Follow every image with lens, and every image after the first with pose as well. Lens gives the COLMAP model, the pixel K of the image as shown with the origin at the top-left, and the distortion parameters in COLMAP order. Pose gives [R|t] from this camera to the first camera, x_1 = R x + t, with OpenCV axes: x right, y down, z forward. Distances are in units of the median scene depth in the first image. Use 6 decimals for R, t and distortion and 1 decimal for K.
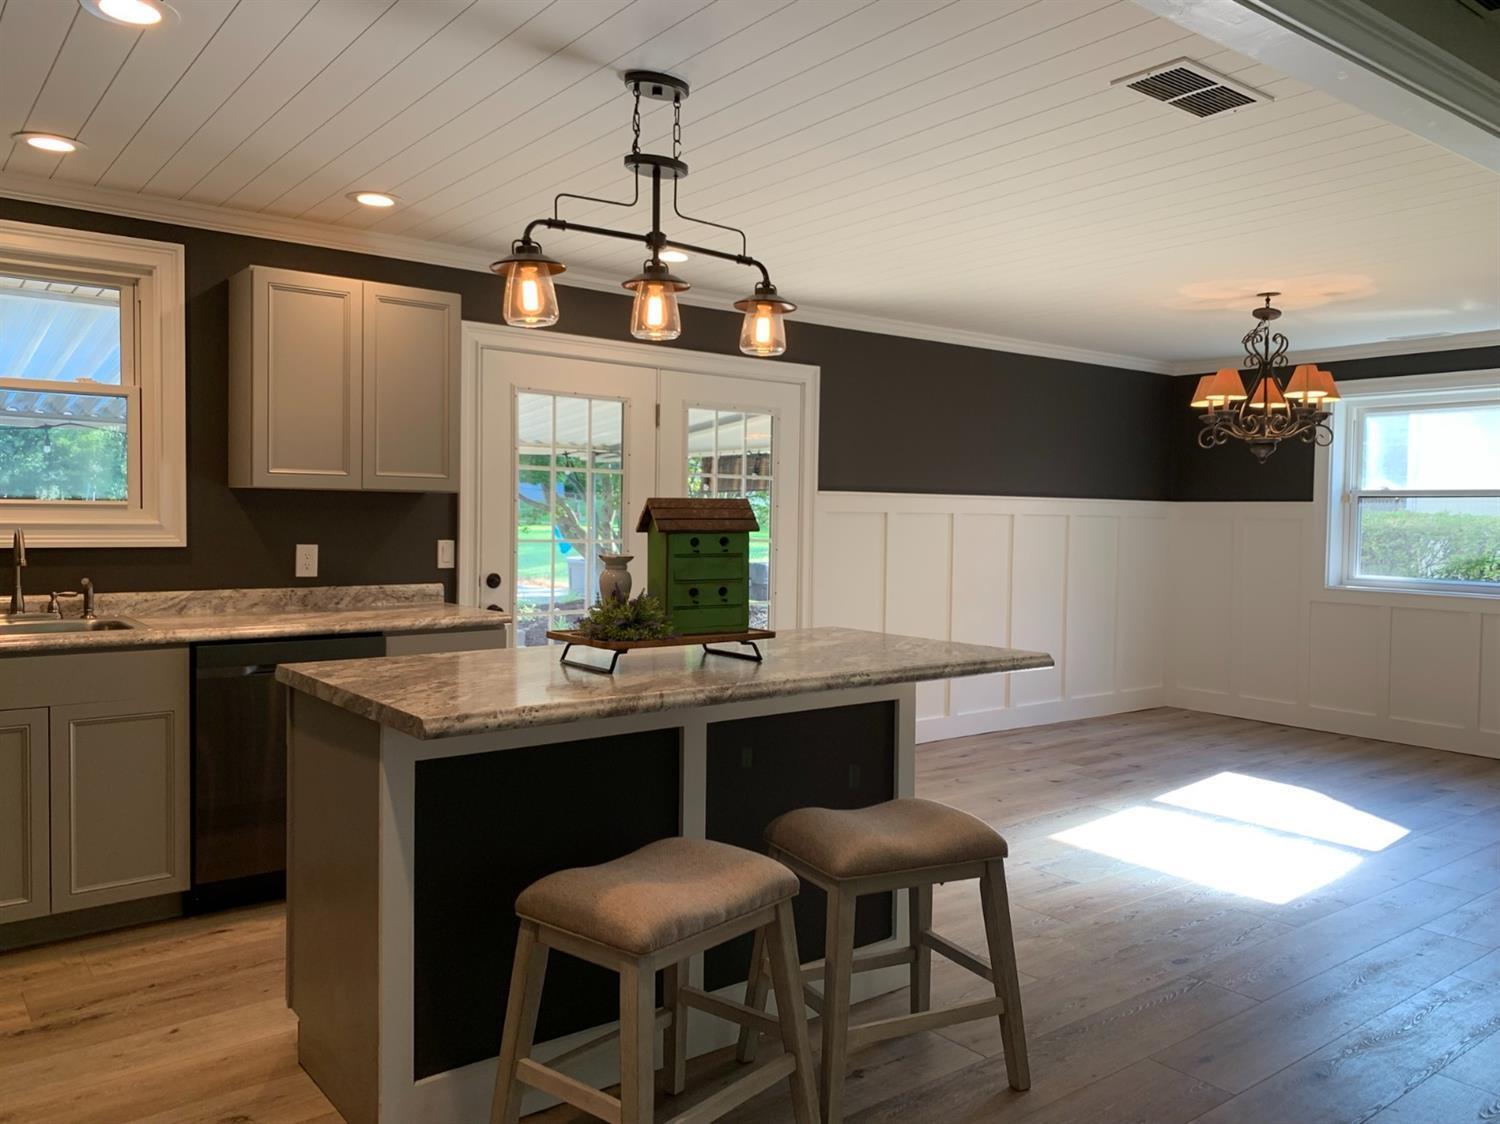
lens RADIAL K [[1149.9, 0, 746.8], [0, 1149.9, 561.6], [0, 0, 1]] dist [0.010796, -0.002214]
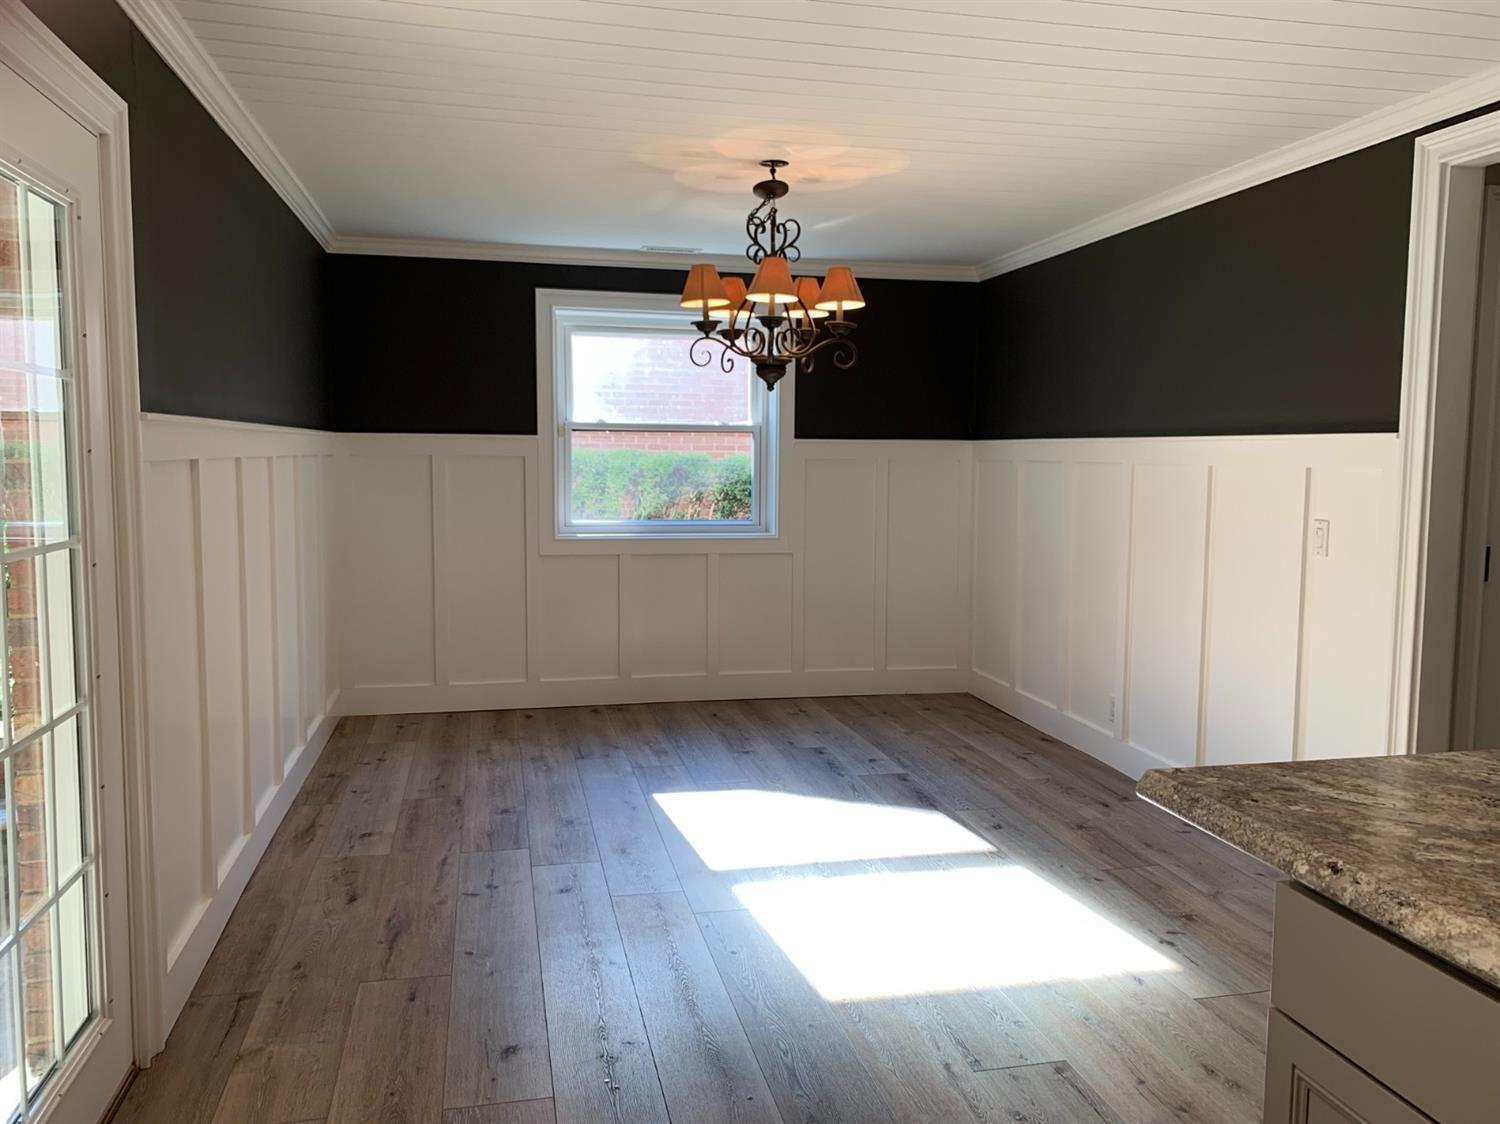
lens RADIAL K [[1149.9, 0, 751.5], [0, 1149.9, 564.8], [0, 0, 1]] dist [0.010796, -0.002214]
pose [[0.418686, -0.099099, 0.902708, -0.252091], [0.031626, 0.995016, 0.094564, -0.043940], [-0.907580, -0.011044, 0.419733, 0.694609]]
